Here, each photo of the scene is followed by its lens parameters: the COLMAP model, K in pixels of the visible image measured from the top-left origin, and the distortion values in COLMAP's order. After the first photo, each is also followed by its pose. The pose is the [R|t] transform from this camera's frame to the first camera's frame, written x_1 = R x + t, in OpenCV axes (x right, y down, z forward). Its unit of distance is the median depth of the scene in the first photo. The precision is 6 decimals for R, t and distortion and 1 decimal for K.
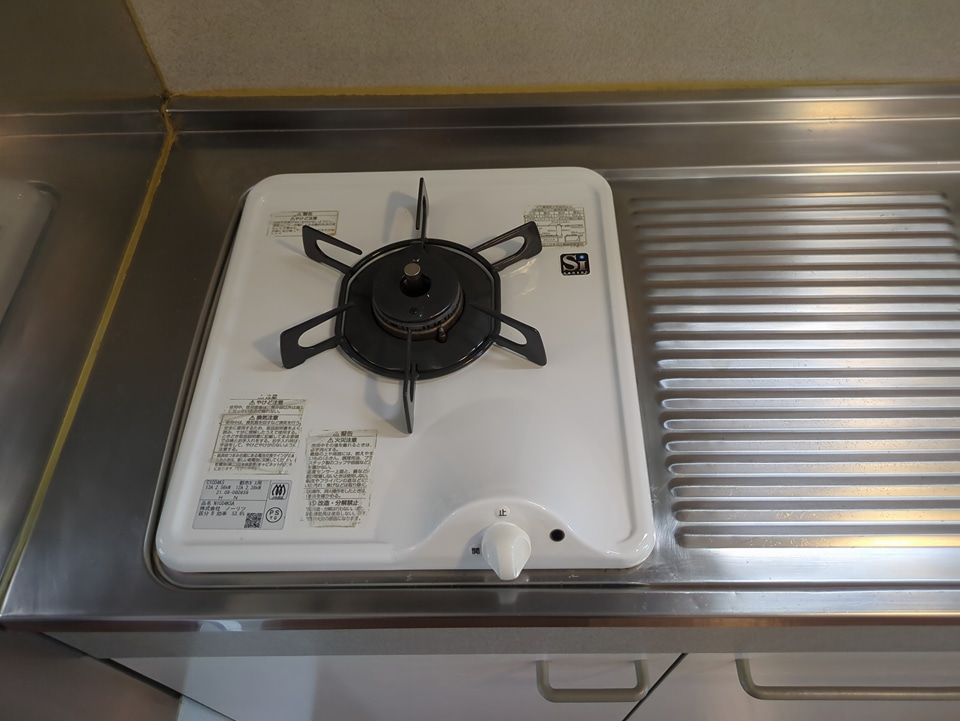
lens RADIAL K [[712.6, 0, 480.0], [0, 712.6, 360.5], [0, 0, 1]] dist [0.005876, 0.001727]
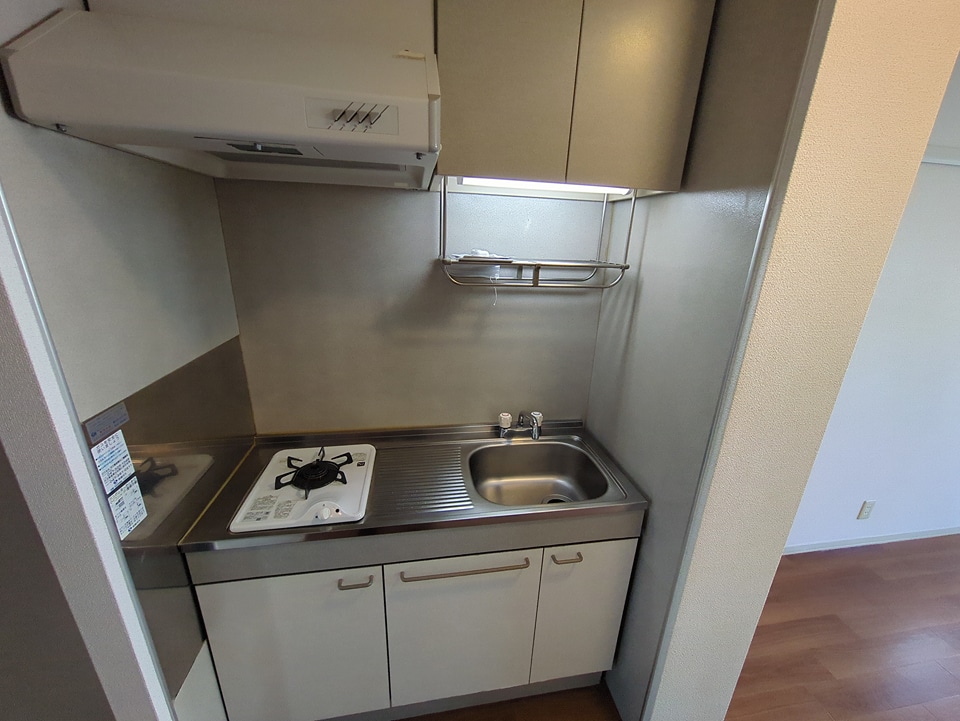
lens RADIAL K [[377.6, 0, 482.3], [0, 377.6, 360.7], [0, 0, 1]] dist [-0.000280, 0.000095]
pose [[0.982736, -0.003039, 0.184988, 0.443949], [0.117366, 0.783168, -0.610633, 0.835960], [-0.143021, 0.621803, 0.770004, -1.146098]]
